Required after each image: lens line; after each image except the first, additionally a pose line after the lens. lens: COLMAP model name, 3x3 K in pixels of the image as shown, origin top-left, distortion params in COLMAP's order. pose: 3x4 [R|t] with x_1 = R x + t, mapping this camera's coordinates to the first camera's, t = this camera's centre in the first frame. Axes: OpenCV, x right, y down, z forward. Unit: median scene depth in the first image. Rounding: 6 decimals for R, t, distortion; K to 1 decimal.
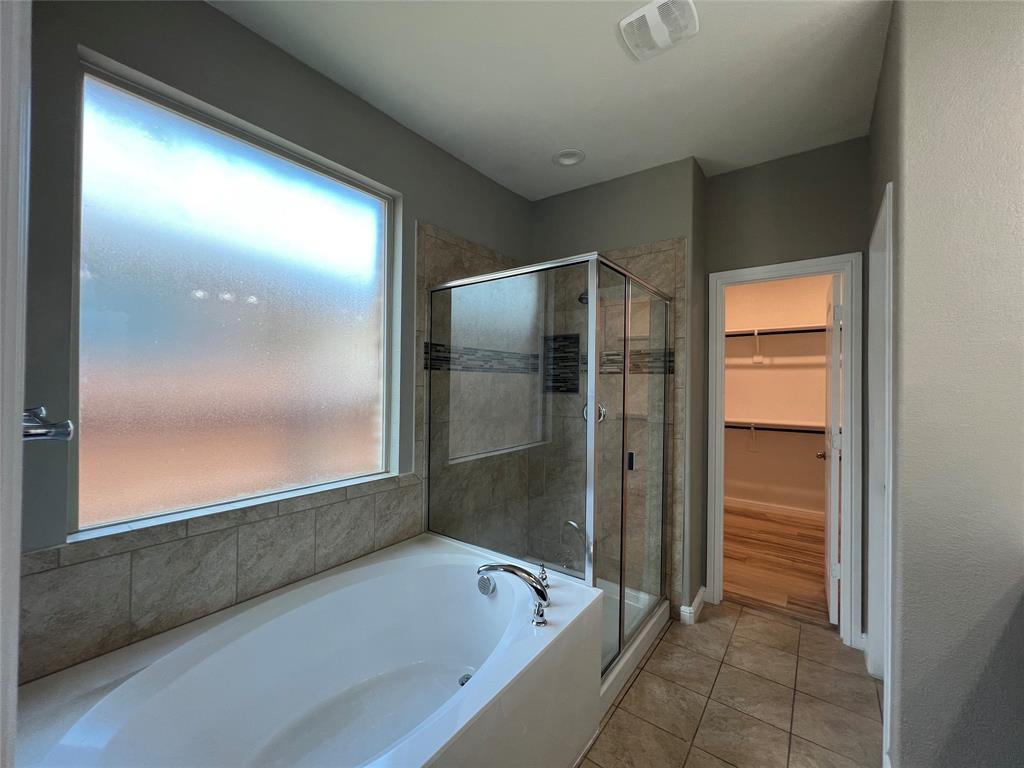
lens RADIAL K [[411.4, 0, 508.8], [0, 411.4, 382.7], [0, 0, 1]] dist [-0.003128, 0.000974]
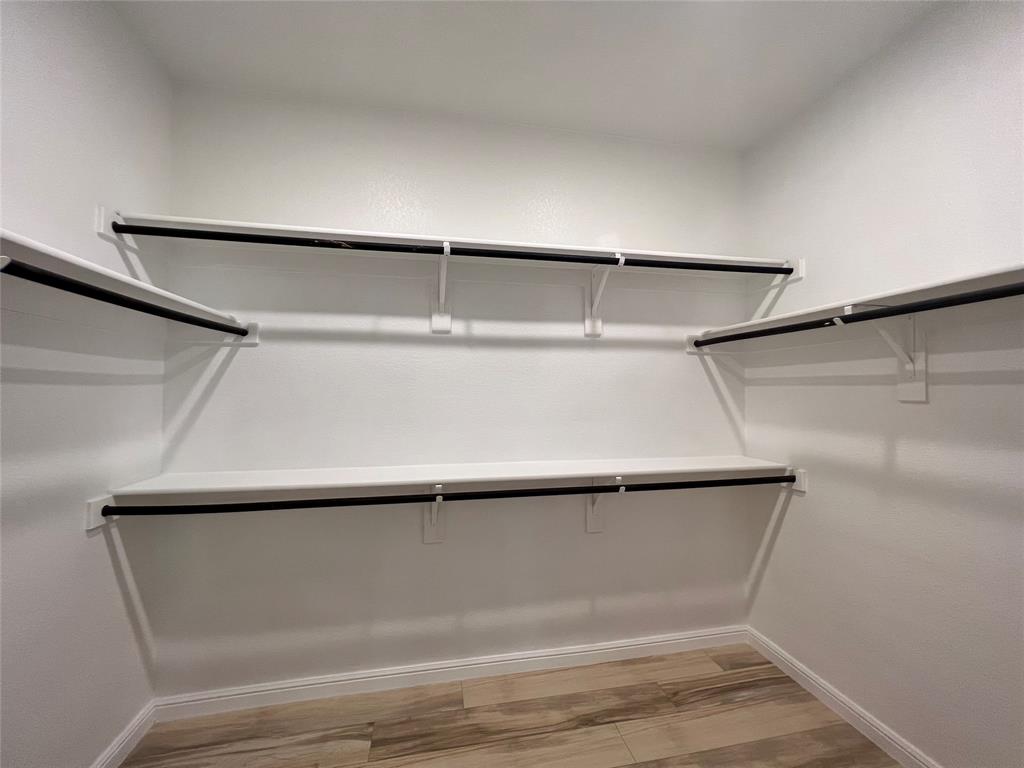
lens RADIAL K [[411.4, 0, 506.9], [0, 411.4, 381.3], [0, 0, 1]] dist [-0.003128, 0.000974]
pose [[0.667767, -0.000705, 0.744370, 0.646048], [0.004358, 0.999986, -0.002963, 0.008769], [-0.744358, 0.005222, 0.667761, 1.282904]]
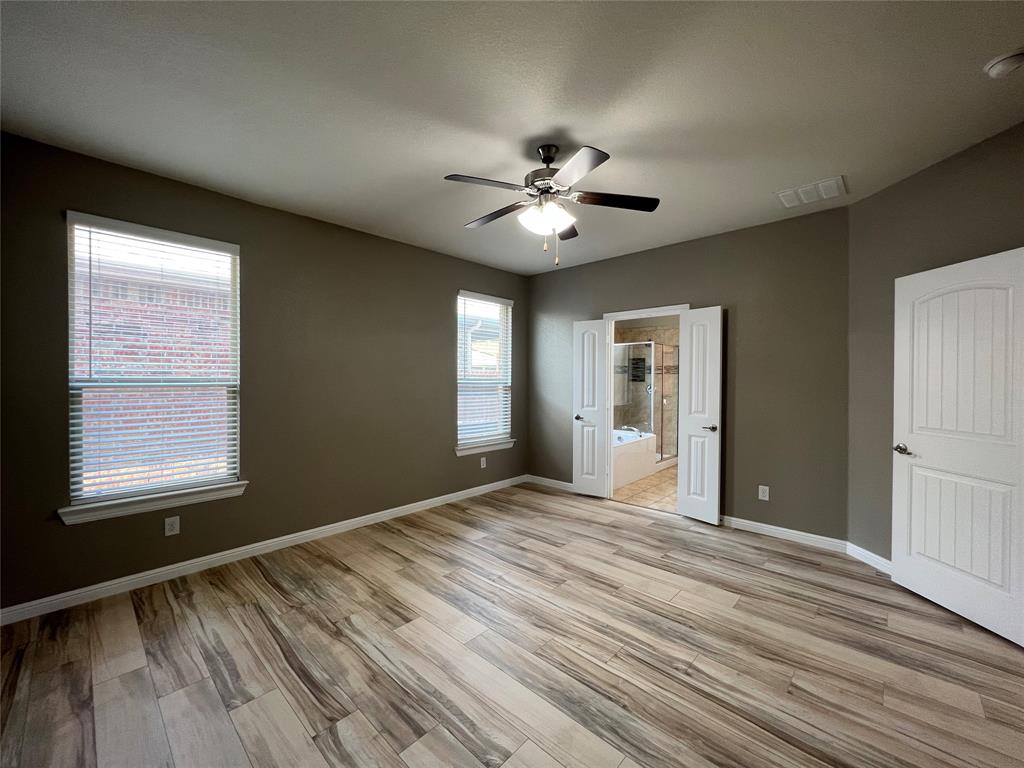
lens RADIAL K [[411.4, 0, 513.9], [0, 411.4, 381.1], [0, 0, 1]] dist [-0.003128, 0.000974]
pose [[0.995673, -0.007716, -0.092606, -0.477703], [0.008392, 0.999941, 0.006916, -0.003676], [0.092547, -0.007663, 0.995679, -1.924041]]
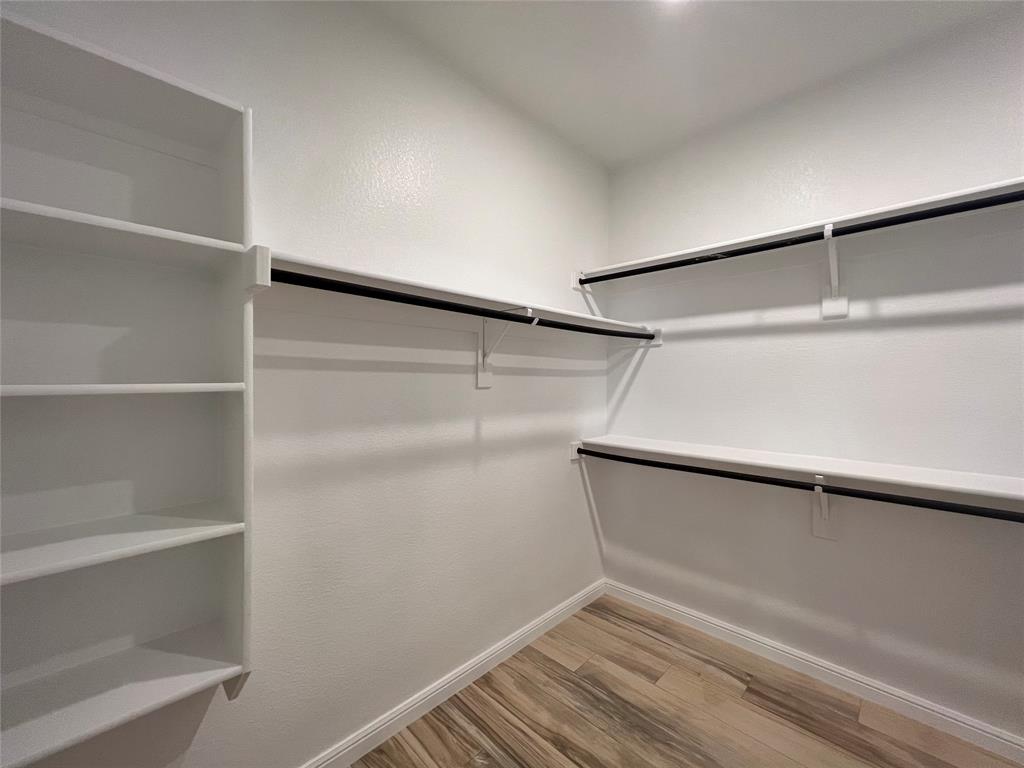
lens RADIAL K [[411.4, 0, 509.7], [0, 411.4, 383.5], [0, 0, 1]] dist [-0.003128, 0.000974]
pose [[0.991168, -0.016120, -0.131629, 0.667680], [0.018358, 0.999707, 0.015803, 0.007704], [0.131336, -0.018080, 0.991173, 1.088019]]
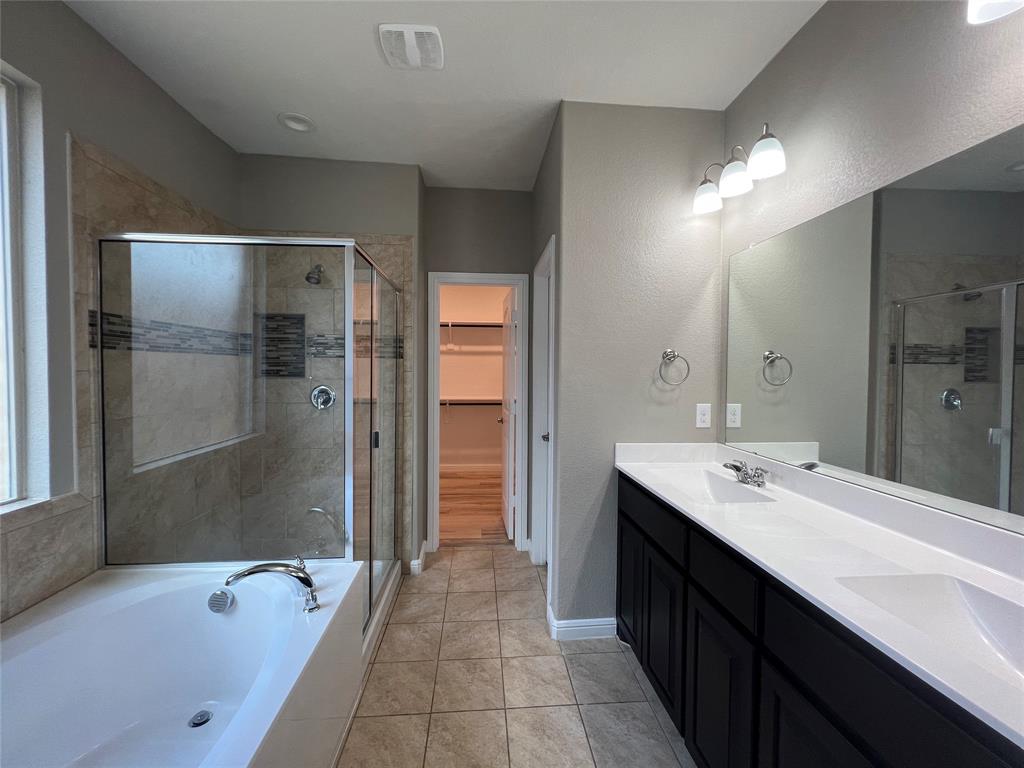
lens RADIAL K [[411.4, 0, 507.4], [0, 411.4, 382.9], [0, 0, 1]] dist [-0.003128, 0.000974]
pose [[0.749596, -0.025535, 0.661403, -0.125354], [-0.002253, 0.999151, 0.041129, -0.001918], [-0.661892, -0.032320, 0.748902, -0.022315]]
